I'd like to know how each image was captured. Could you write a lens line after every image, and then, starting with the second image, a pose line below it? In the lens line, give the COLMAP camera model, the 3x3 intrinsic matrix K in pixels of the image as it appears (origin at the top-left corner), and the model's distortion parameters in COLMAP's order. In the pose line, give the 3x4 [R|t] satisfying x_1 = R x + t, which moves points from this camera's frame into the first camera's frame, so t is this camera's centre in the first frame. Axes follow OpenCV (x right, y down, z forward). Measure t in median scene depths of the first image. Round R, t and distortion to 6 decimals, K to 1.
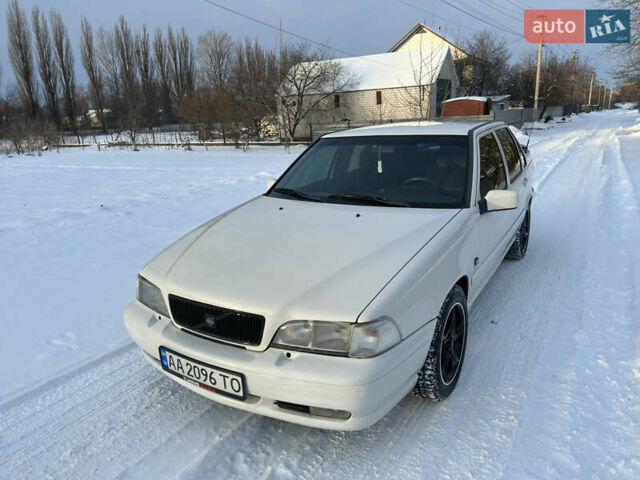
lens RADIAL K [[454.1, 0, 323.4], [0, 454.1, 236.3], [0, 0, 1]] dist [0.058163, -0.082687]
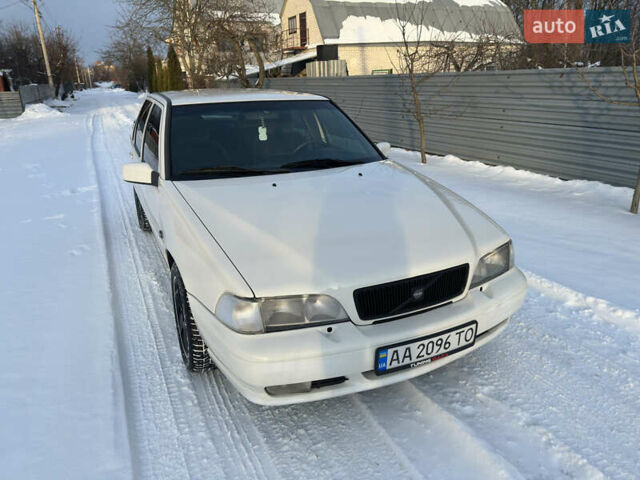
lens RADIAL K [[454.1, 0, 323.4], [0, 454.1, 236.3], [0, 0, 1]] dist [0.058163, -0.082687]
pose [[0.524954, -0.246605, 0.814622, -0.493479], [0.212111, 0.964813, 0.155384, -0.051695], [-0.824277, 0.091221, 0.558790, 0.286678]]
